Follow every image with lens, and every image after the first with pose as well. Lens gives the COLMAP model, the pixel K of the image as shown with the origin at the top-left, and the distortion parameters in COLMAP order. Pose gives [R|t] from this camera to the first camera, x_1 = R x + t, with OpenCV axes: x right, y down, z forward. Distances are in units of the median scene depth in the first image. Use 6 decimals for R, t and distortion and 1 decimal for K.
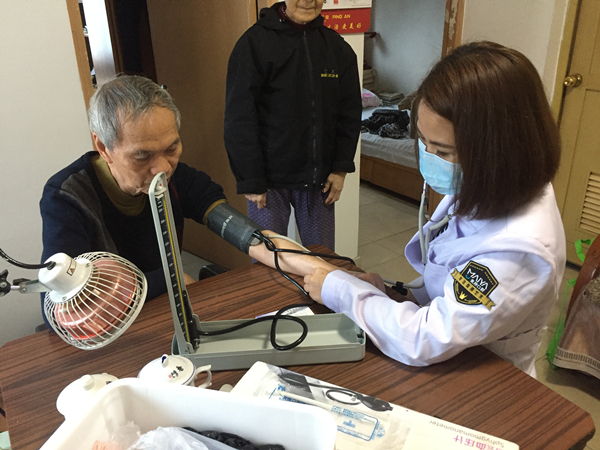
lens RADIAL K [[520.2, 0, 300.0], [0, 520.2, 225.0], [0, 0, 1]] dist [0.096873, -0.144268]
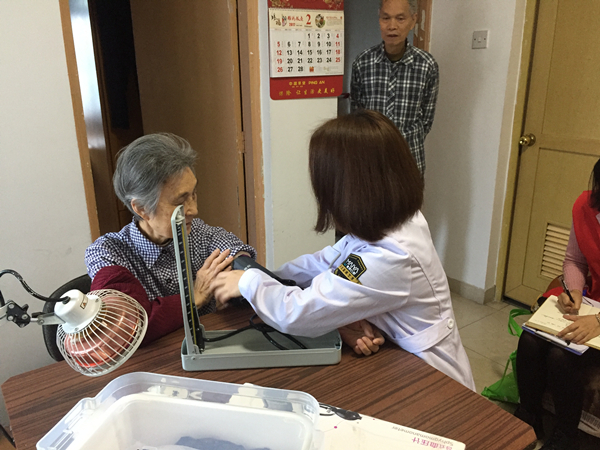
lens RADIAL K [[520.2, 0, 300.0], [0, 520.2, 225.0], [0, 0, 1]] dist [0.096873, -0.144268]
pose [[0.999093, -0.000710, 0.042581, -0.010378], [0.004912, 0.995108, -0.098667, 0.028753], [-0.042303, 0.098787, 0.994209, -0.179204]]
